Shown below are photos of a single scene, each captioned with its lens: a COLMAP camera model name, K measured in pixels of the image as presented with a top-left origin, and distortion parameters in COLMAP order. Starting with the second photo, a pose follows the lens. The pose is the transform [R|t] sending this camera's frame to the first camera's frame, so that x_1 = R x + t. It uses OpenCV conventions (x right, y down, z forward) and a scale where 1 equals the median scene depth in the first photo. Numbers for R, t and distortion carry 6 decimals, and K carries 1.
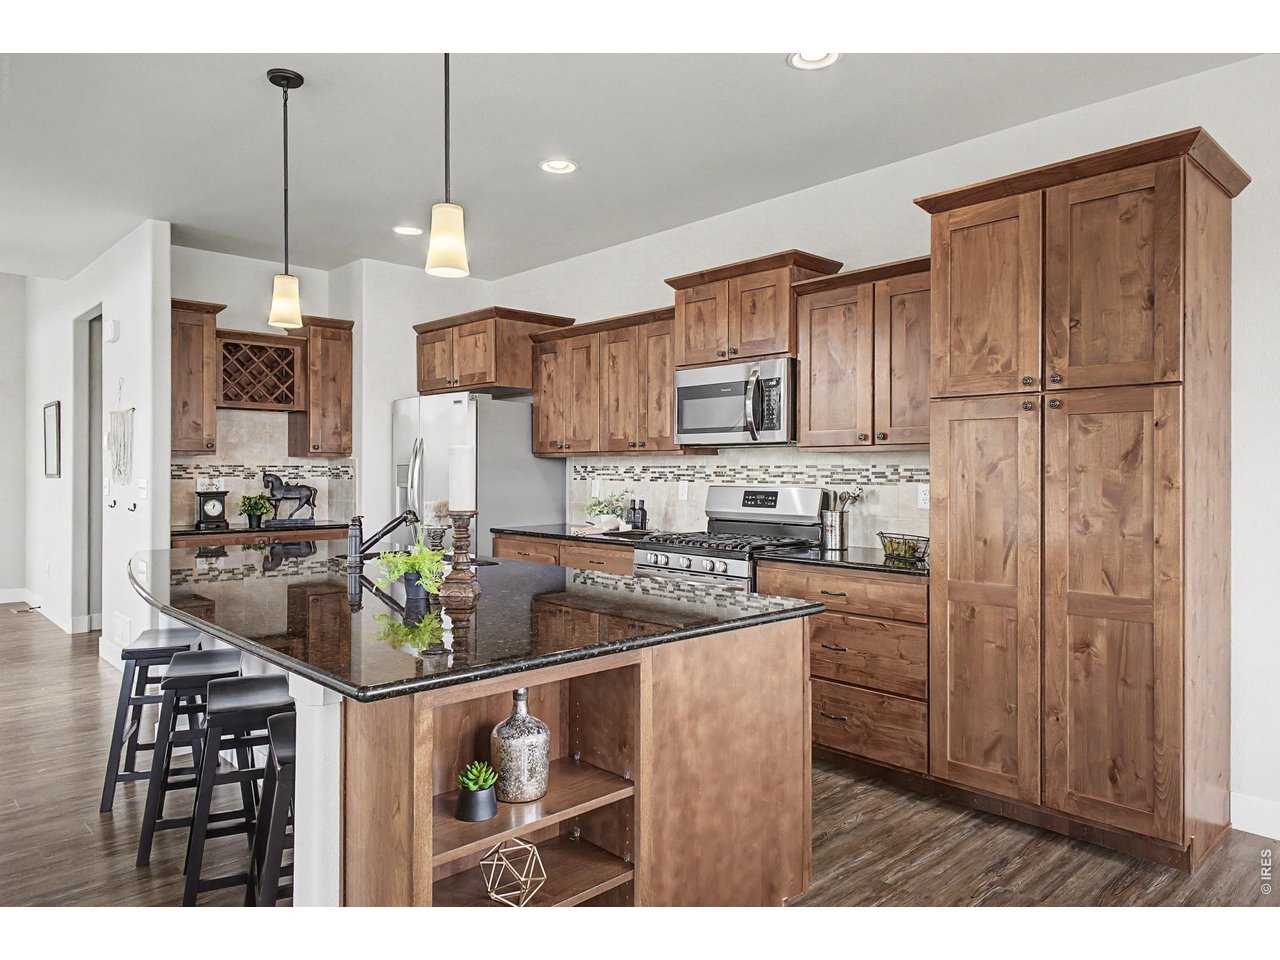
lens RADIAL K [[843.0, 0, 640.0], [0, 843.0, 480.0], [0, 0, 1]] dist [0.004403, 0.000532]
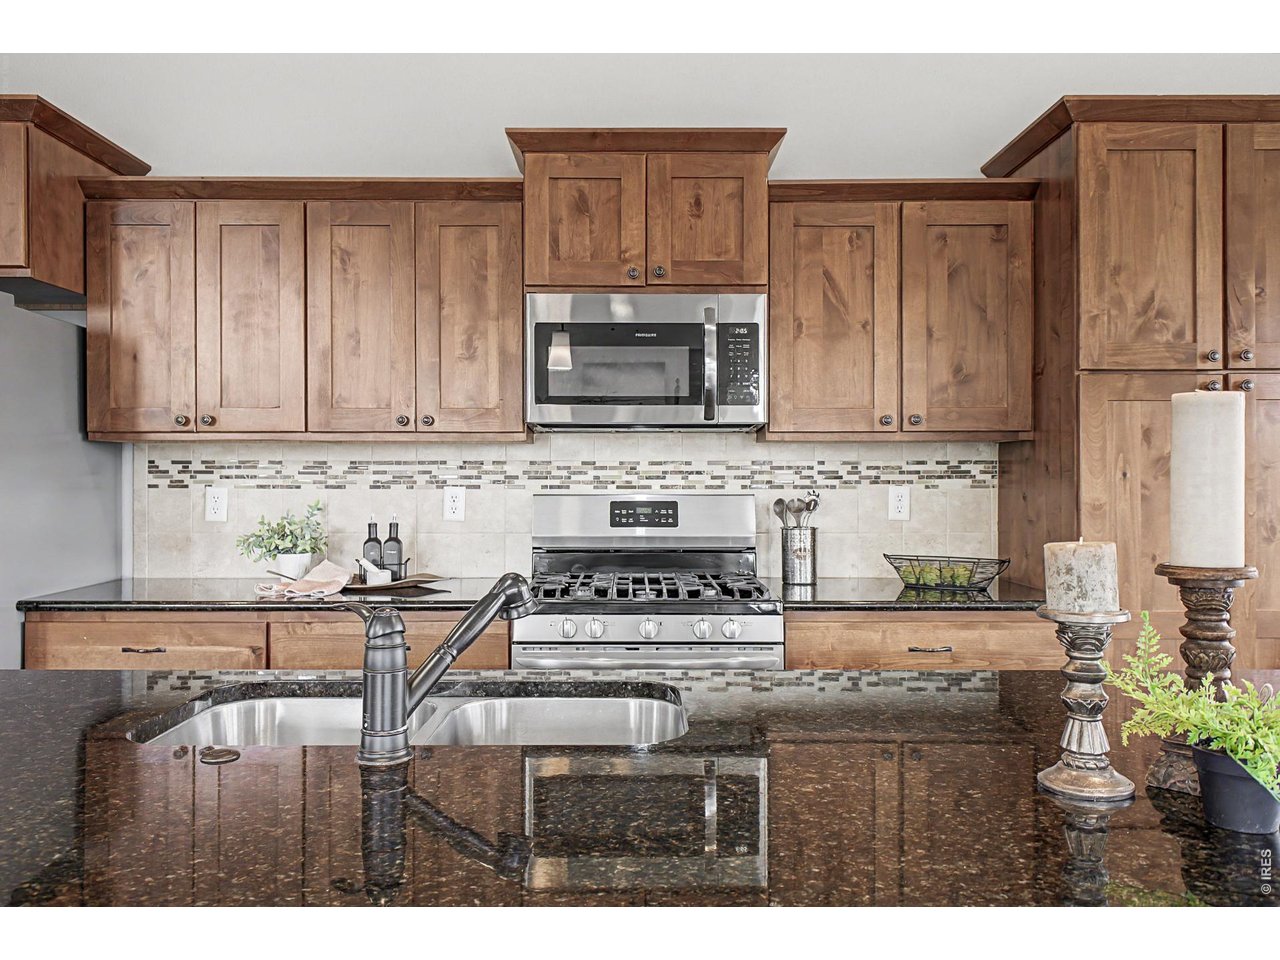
lens RADIAL K [[976.7, 0, 640.0], [0, 976.7, 480.0], [0, 0, 1]] dist [0.001452, -0.000973]
pose [[0.682168, -0.004296, 0.731183, -0.438277], [0.009585, 0.999949, -0.003066, -0.000627], [-0.731132, 0.009100, 0.682175, 0.559024]]
